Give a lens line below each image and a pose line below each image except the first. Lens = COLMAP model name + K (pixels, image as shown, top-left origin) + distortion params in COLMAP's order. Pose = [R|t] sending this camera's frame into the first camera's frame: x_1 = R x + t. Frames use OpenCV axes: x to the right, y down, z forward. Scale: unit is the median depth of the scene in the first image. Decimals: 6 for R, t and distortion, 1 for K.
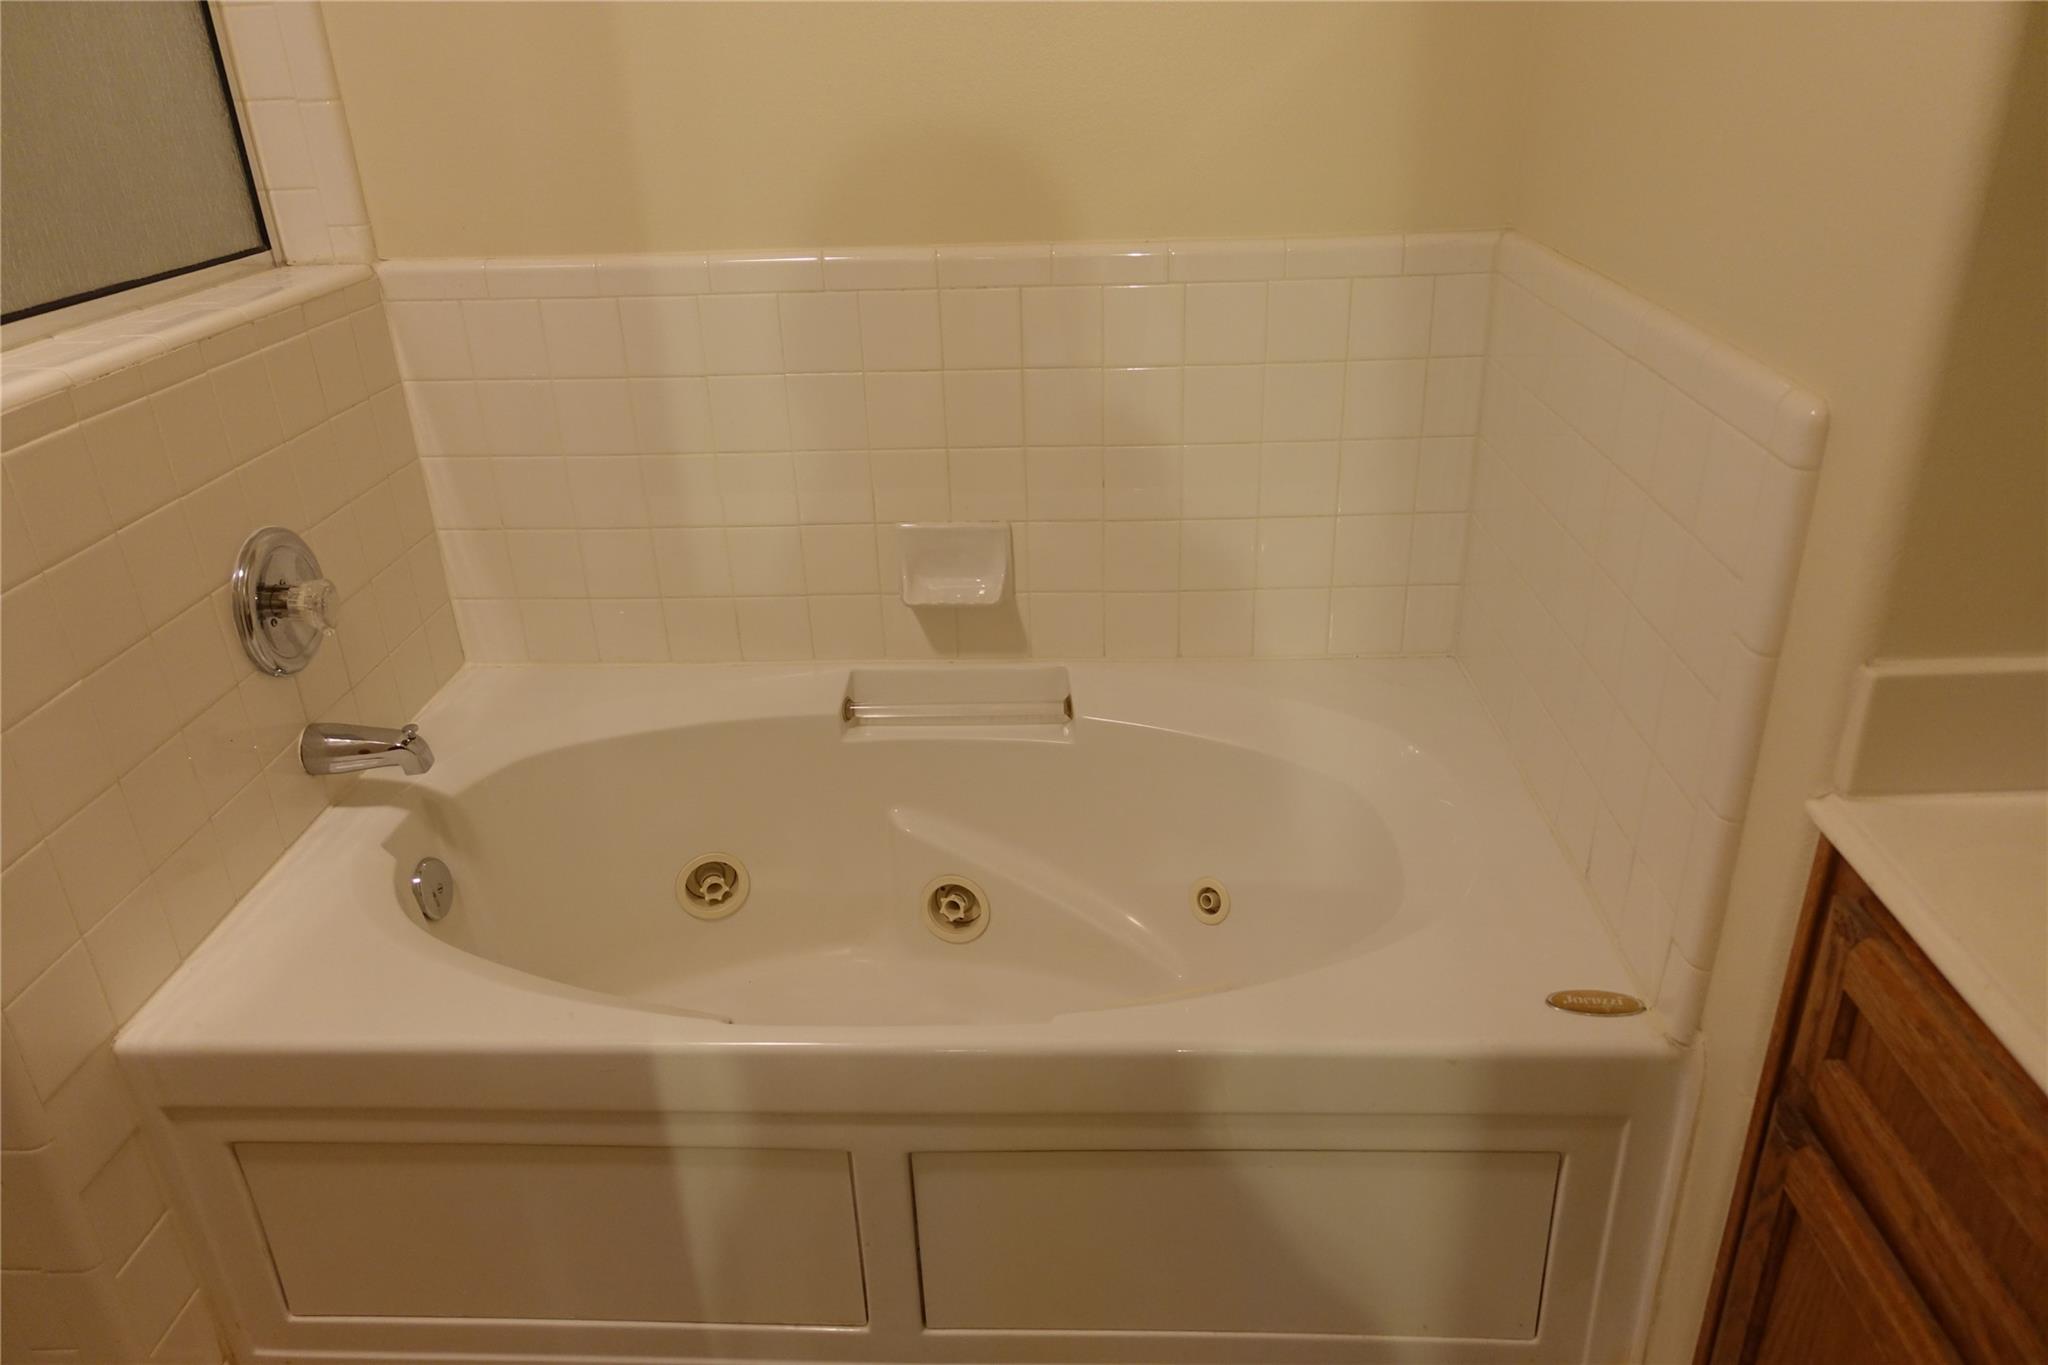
lens RADIAL K [[1425.1, 0, 1030.5], [0, 1425.1, 686.6], [0, 0, 1]] dist [0.008461, 0.003047]
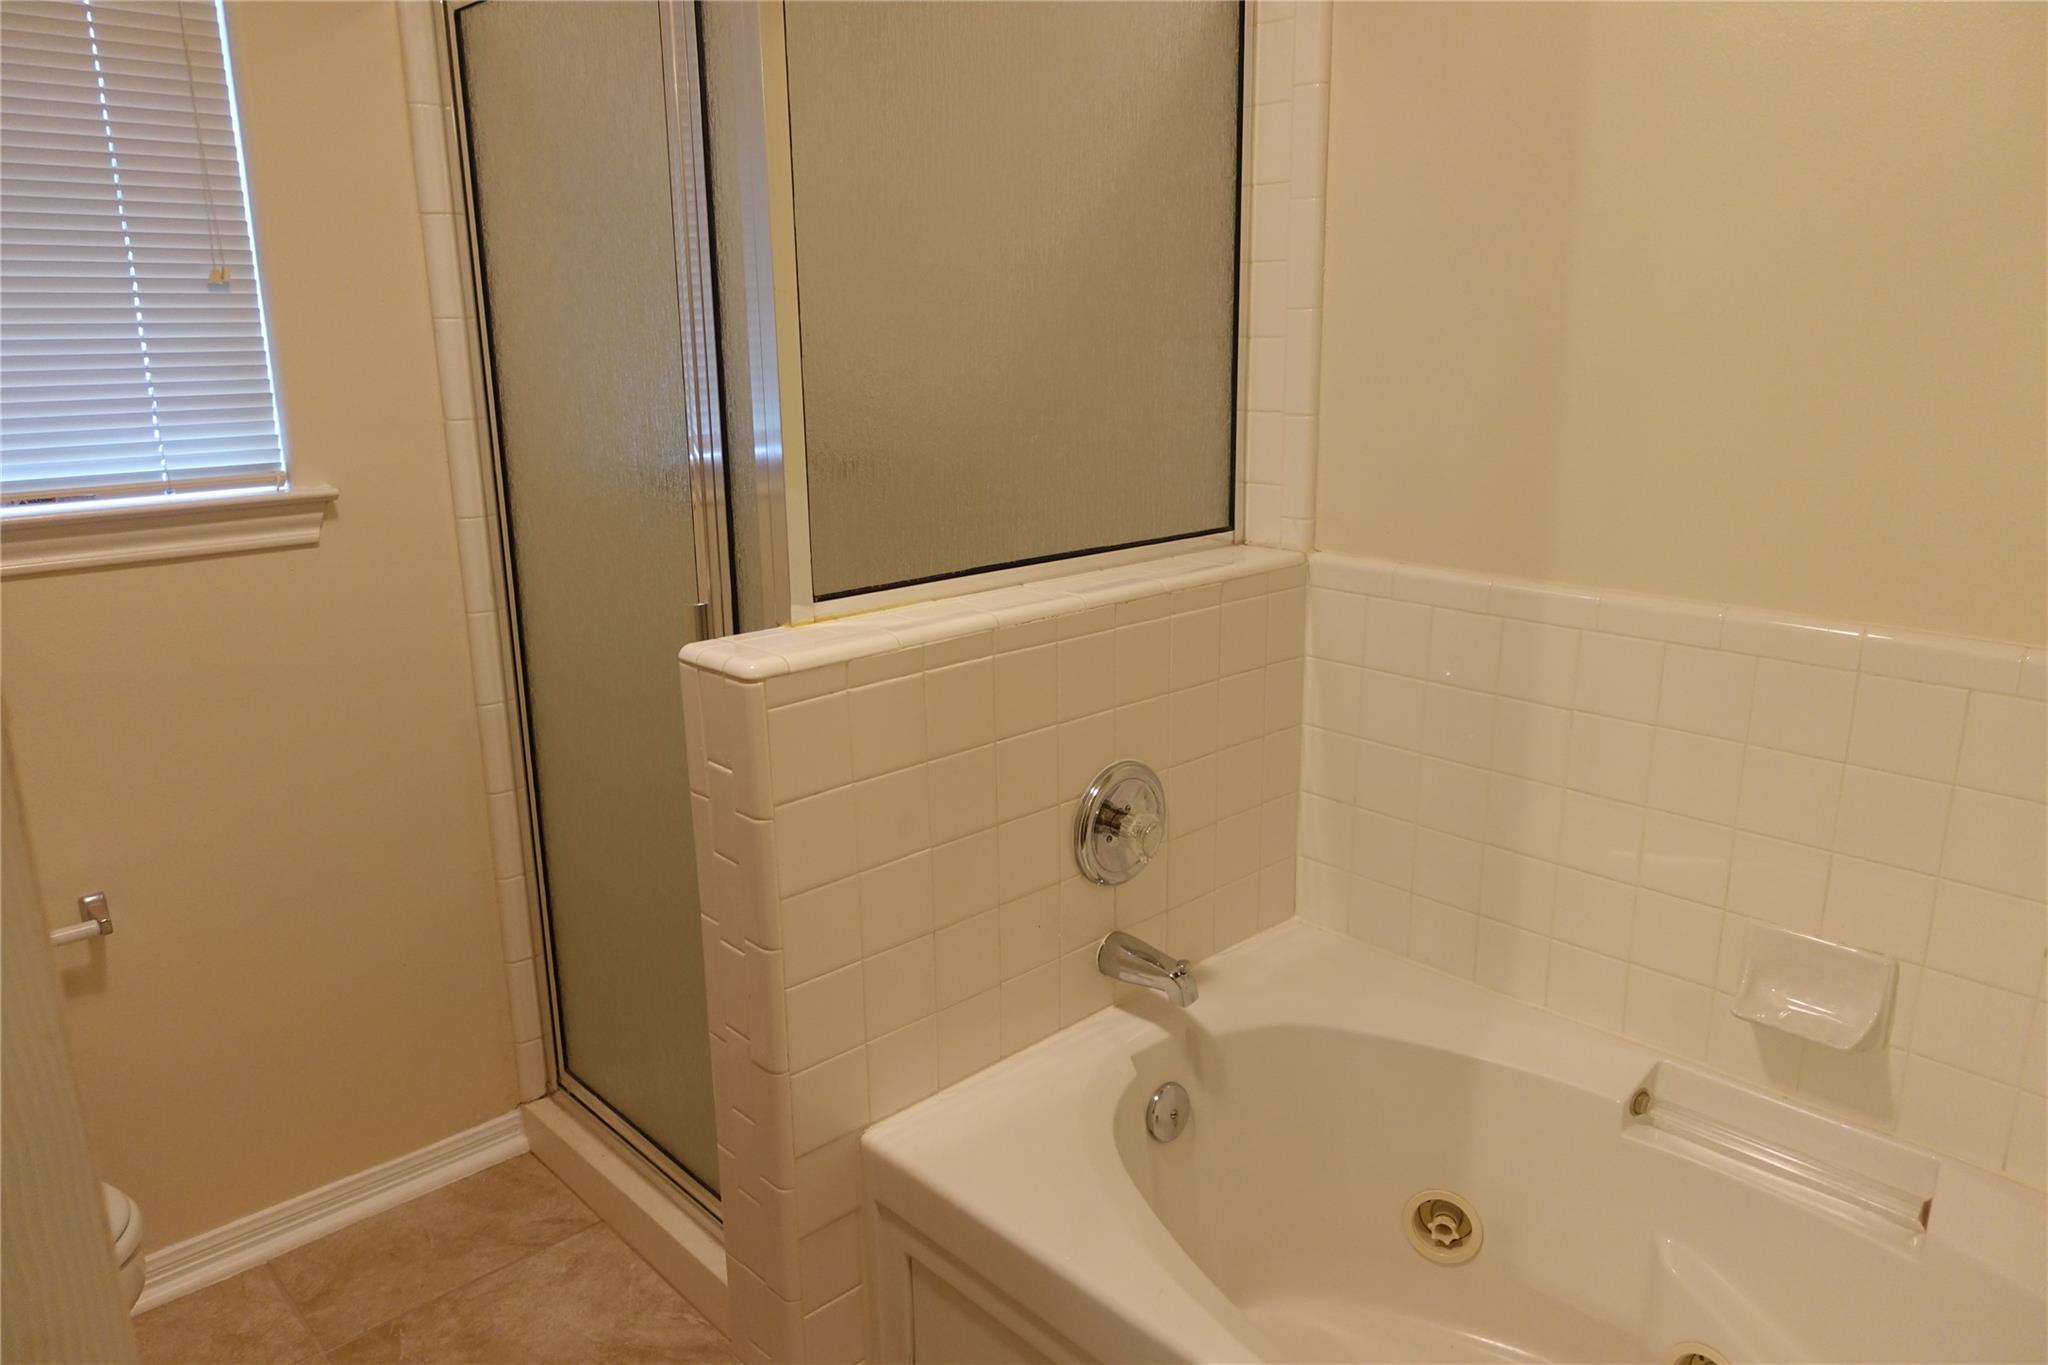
lens RADIAL K [[1425.1, 0, 1030.5], [0, 1425.1, 686.6], [0, 0, 1]] dist [0.008461, 0.003047]
pose [[0.715035, 0.202834, -0.669016, 0.159021], [-0.309707, 0.949858, -0.043030, -0.083326], [0.626743, 0.237967, 0.742001, 0.060266]]
